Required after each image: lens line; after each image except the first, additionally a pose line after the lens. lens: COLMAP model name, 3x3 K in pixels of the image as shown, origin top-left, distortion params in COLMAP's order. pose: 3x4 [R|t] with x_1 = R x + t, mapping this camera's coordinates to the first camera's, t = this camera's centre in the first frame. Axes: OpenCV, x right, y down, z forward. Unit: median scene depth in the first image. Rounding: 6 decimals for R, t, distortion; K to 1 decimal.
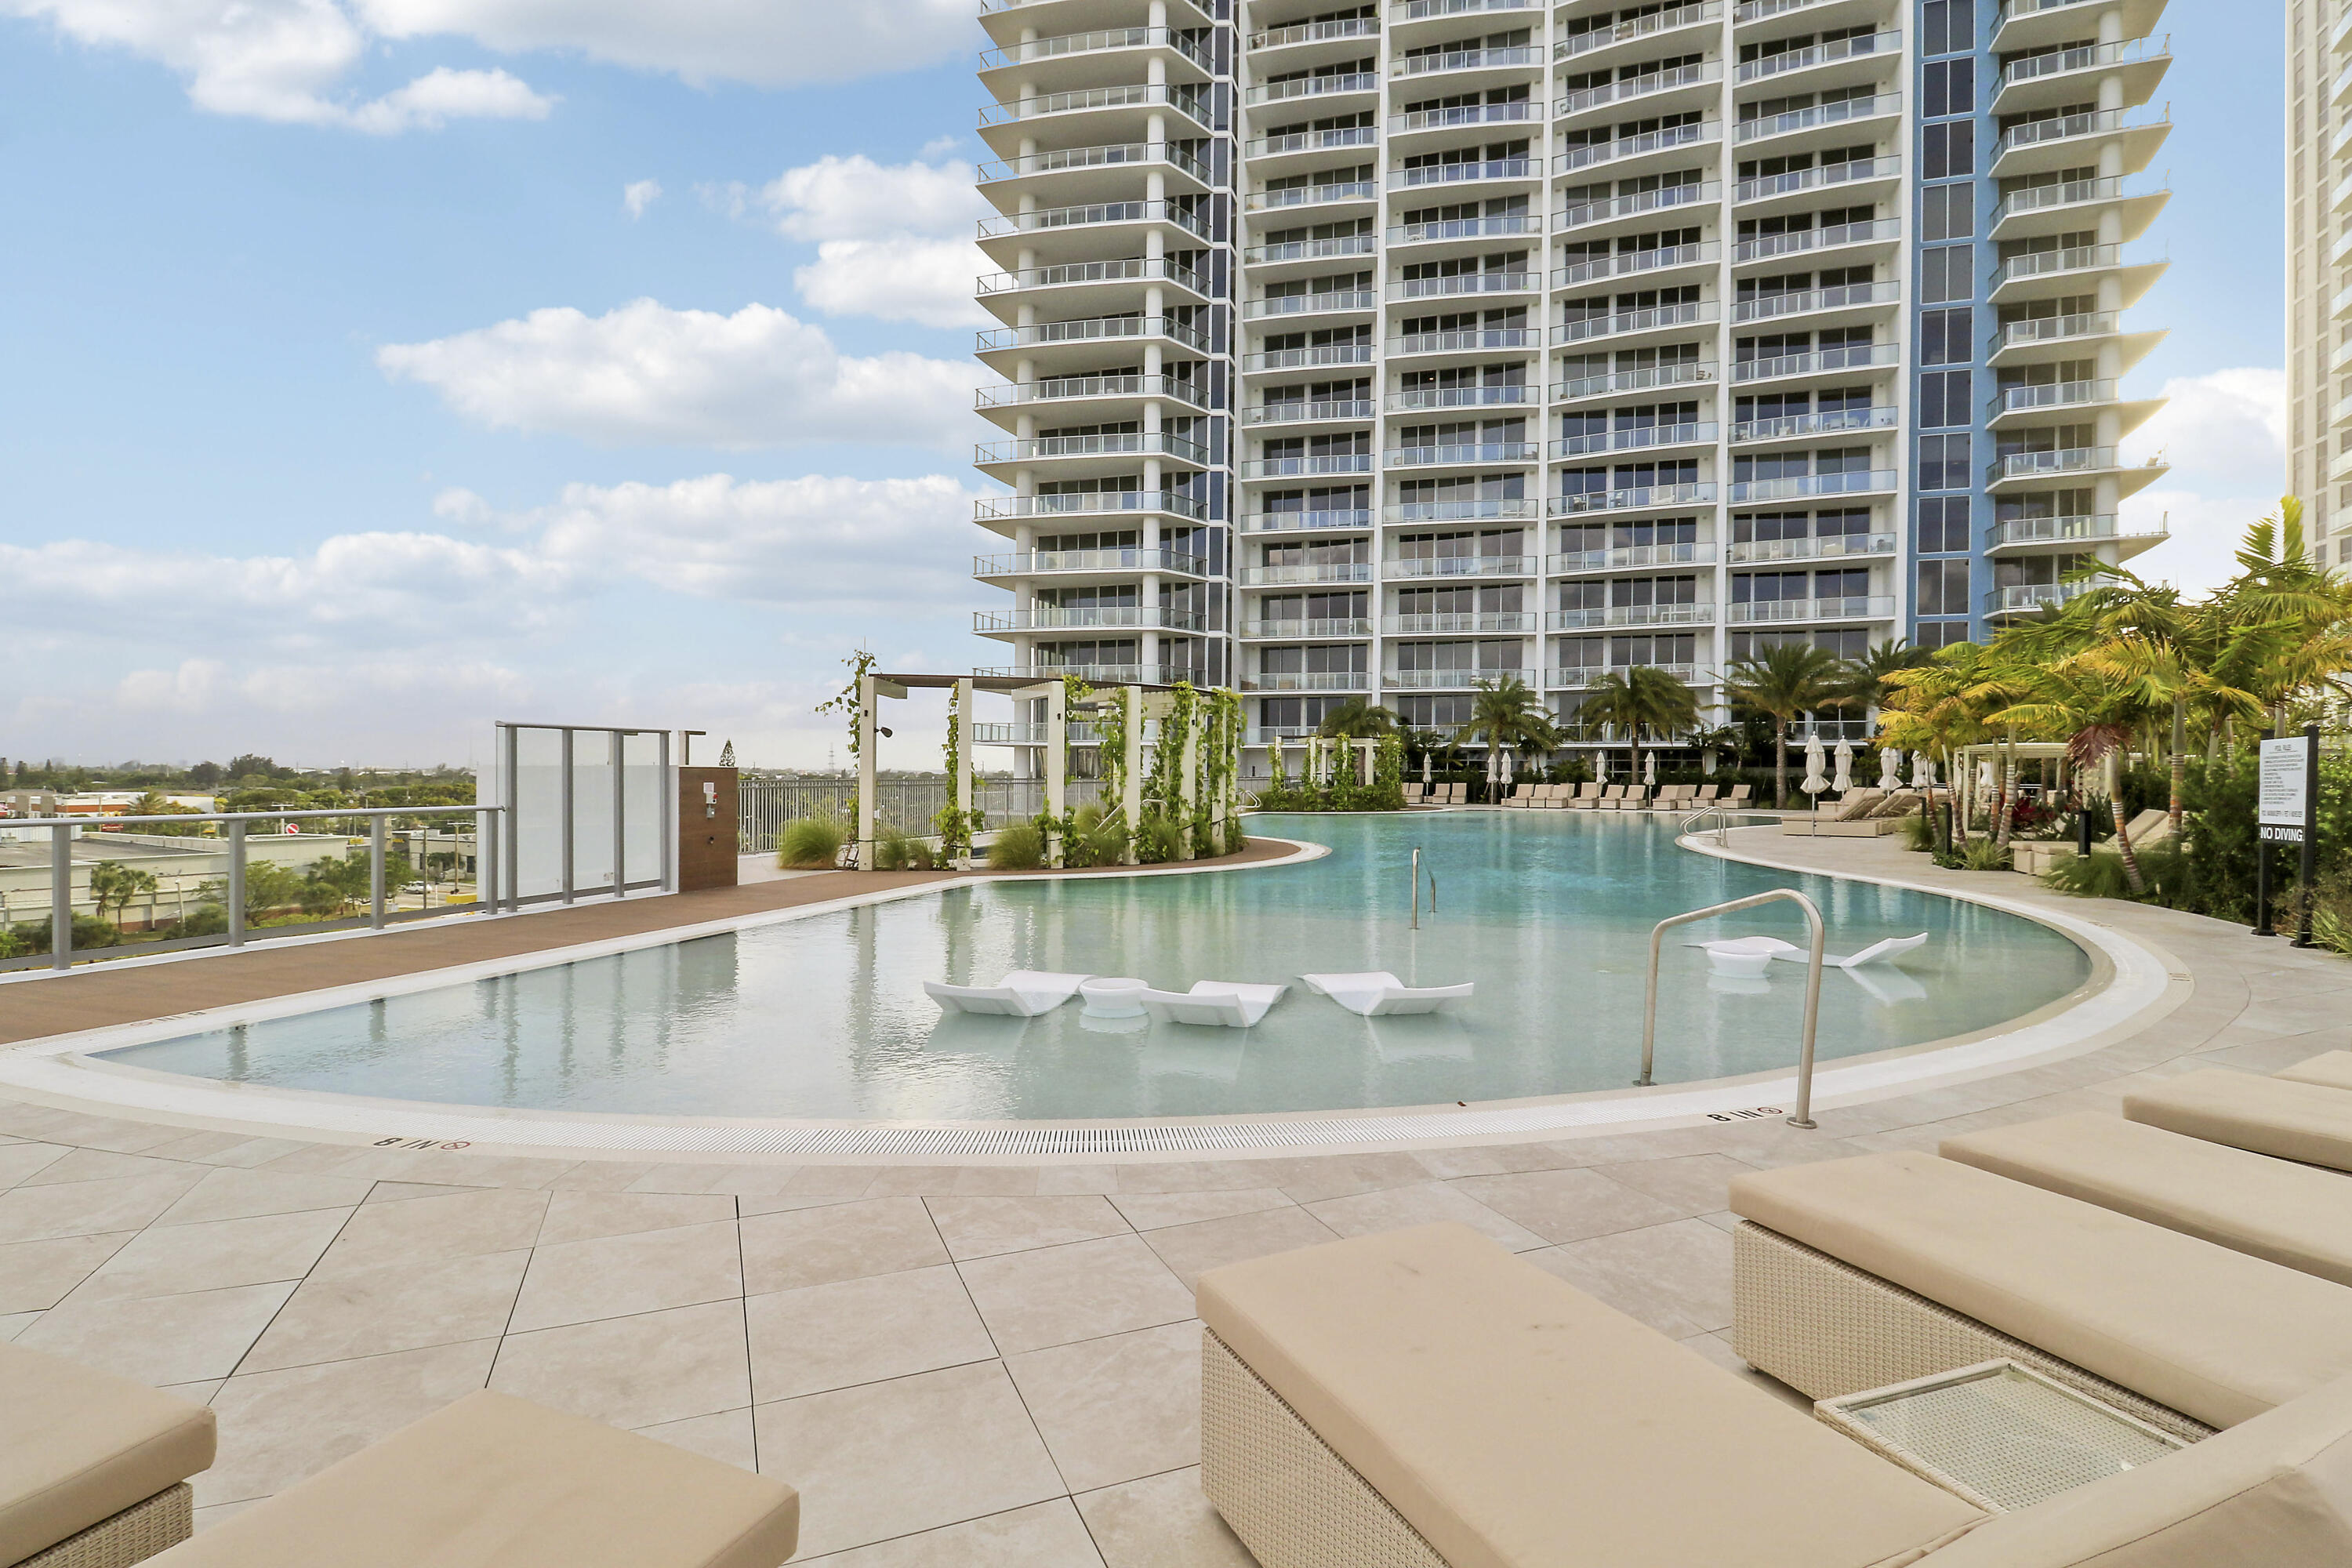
lens RADIAL K [[1115.6, 0, 1176.0], [0, 1115.6, 784.0], [0, 0, 1]] dist [-0.002421, -0.013078]
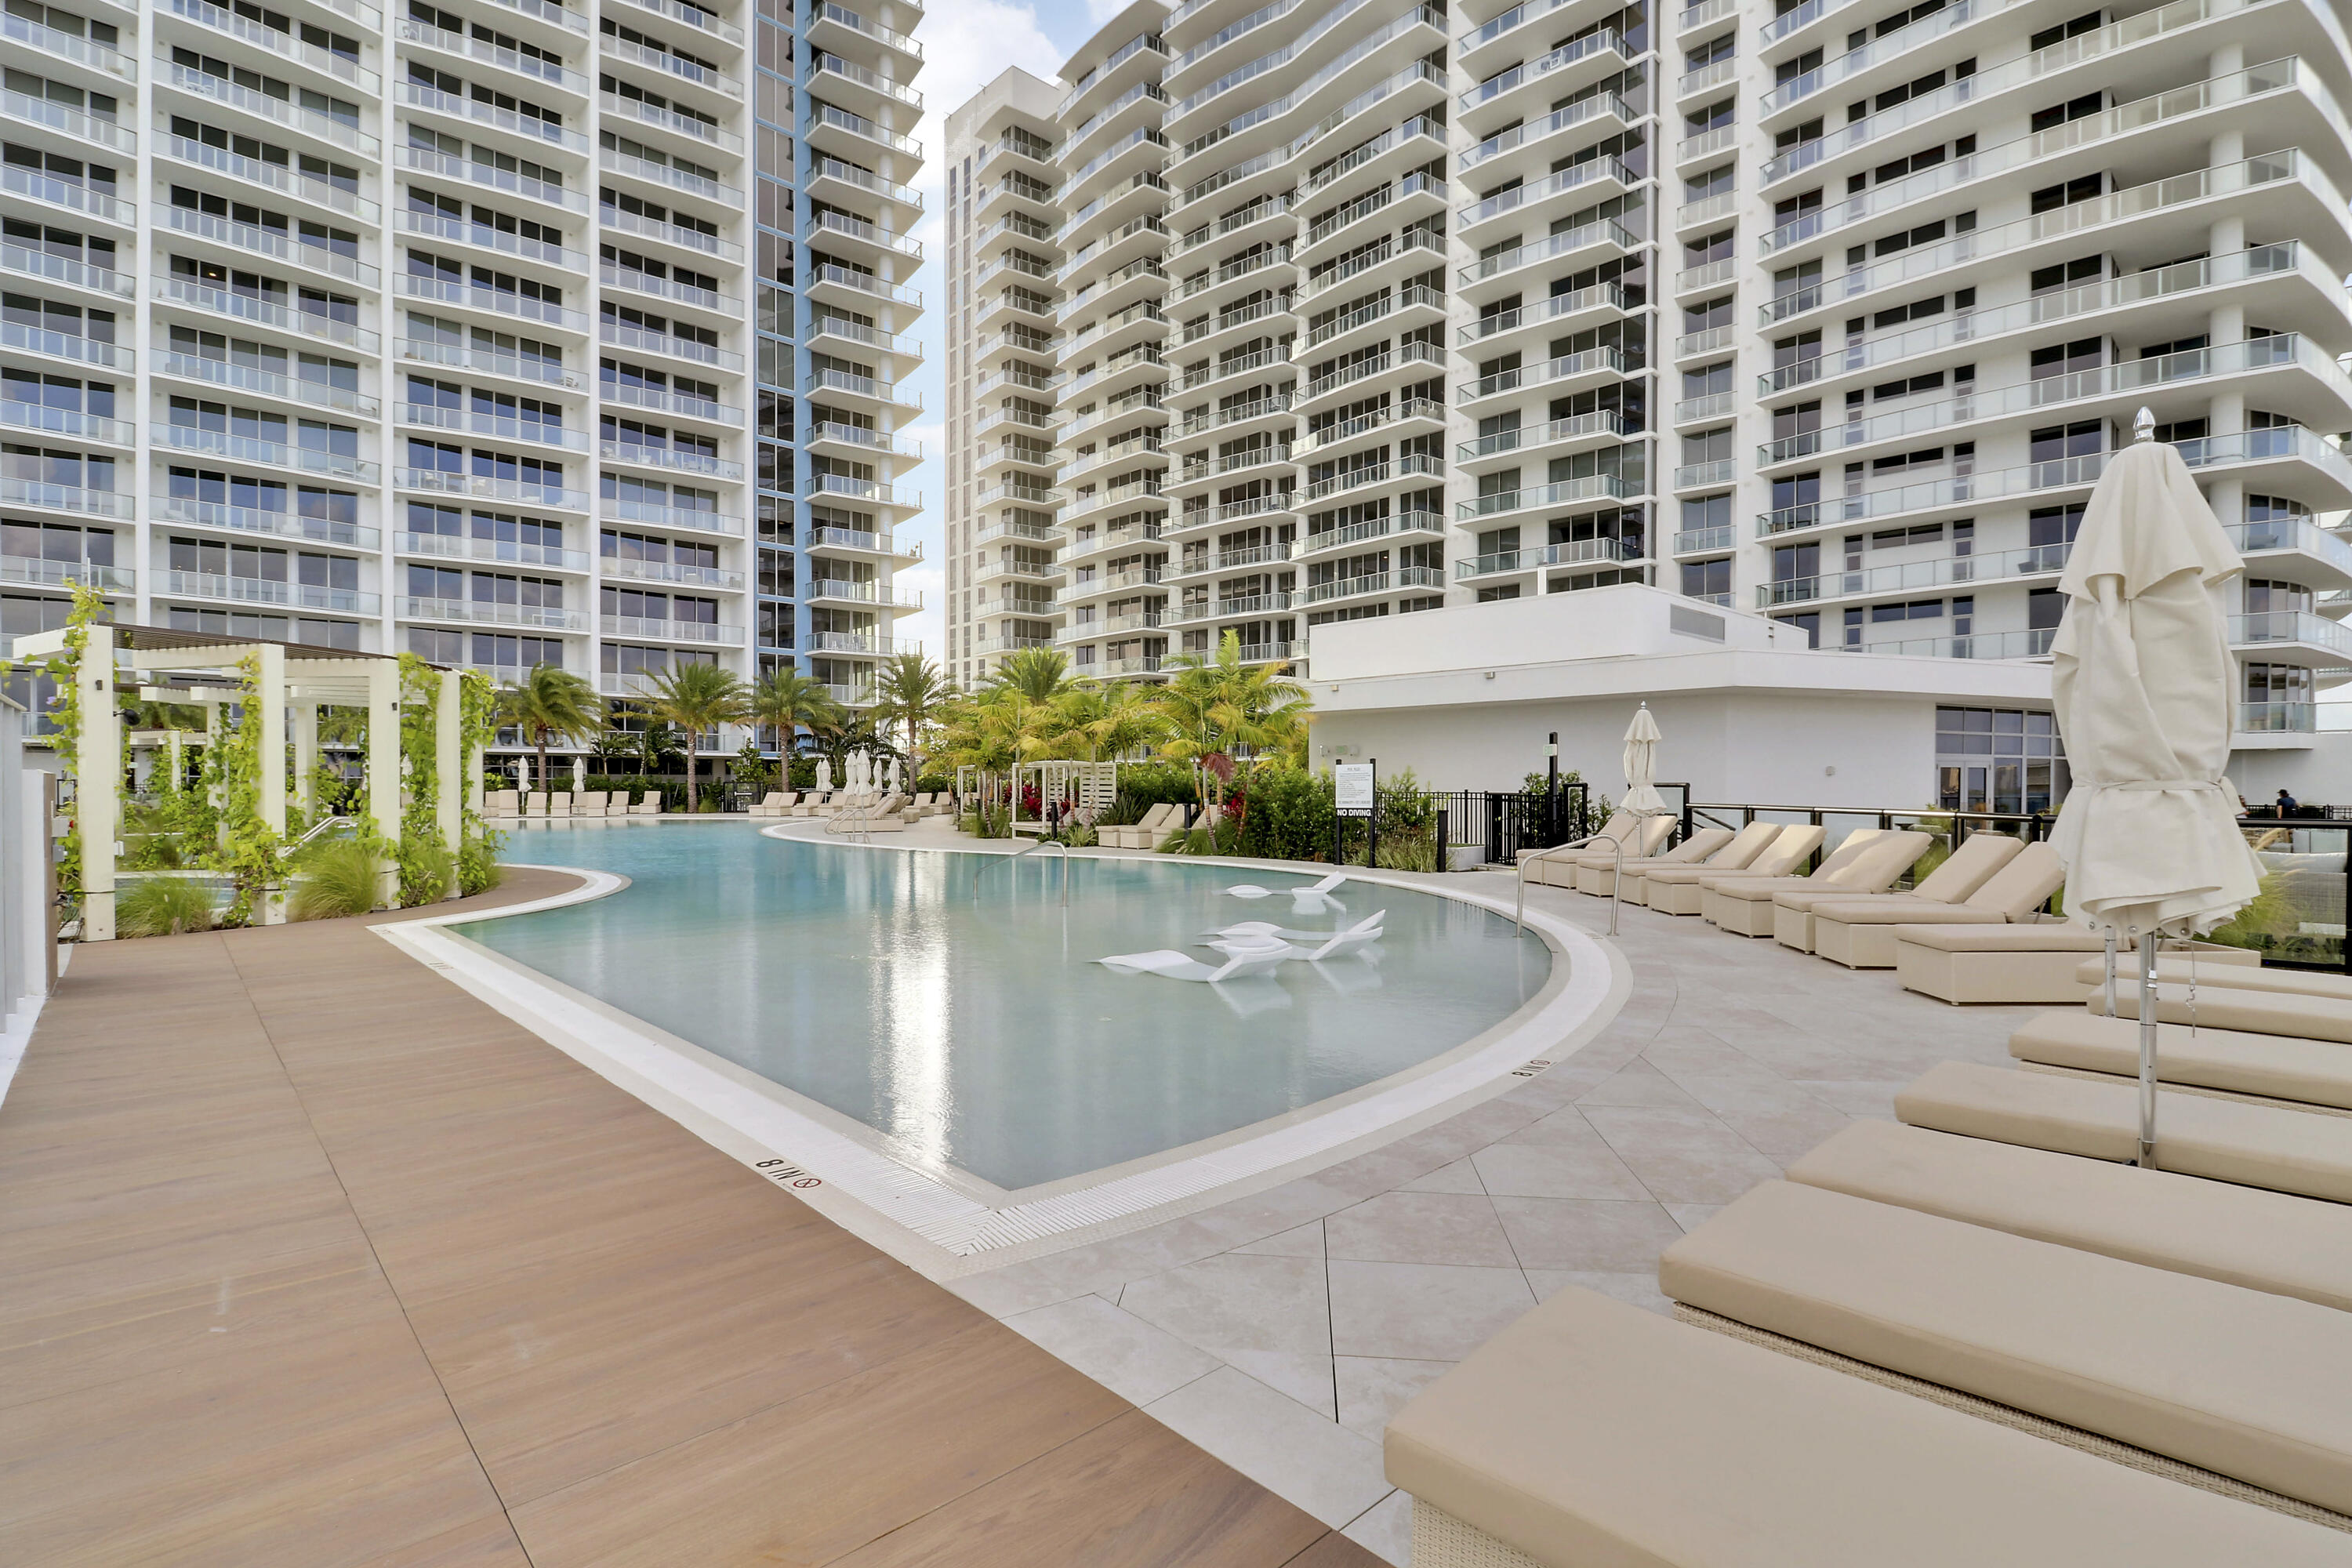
lens RADIAL K [[1097.3, 0, 1189.2], [0, 1097.3, 779.7], [0, 0, 1]] dist [0.000997, -0.011574]
pose [[0.469833, 0.000378, 0.882755, -0.131909], [0.007429, 0.999963, -0.004382, -0.001628], [-0.882724, 0.008617, 0.469813, 0.047135]]
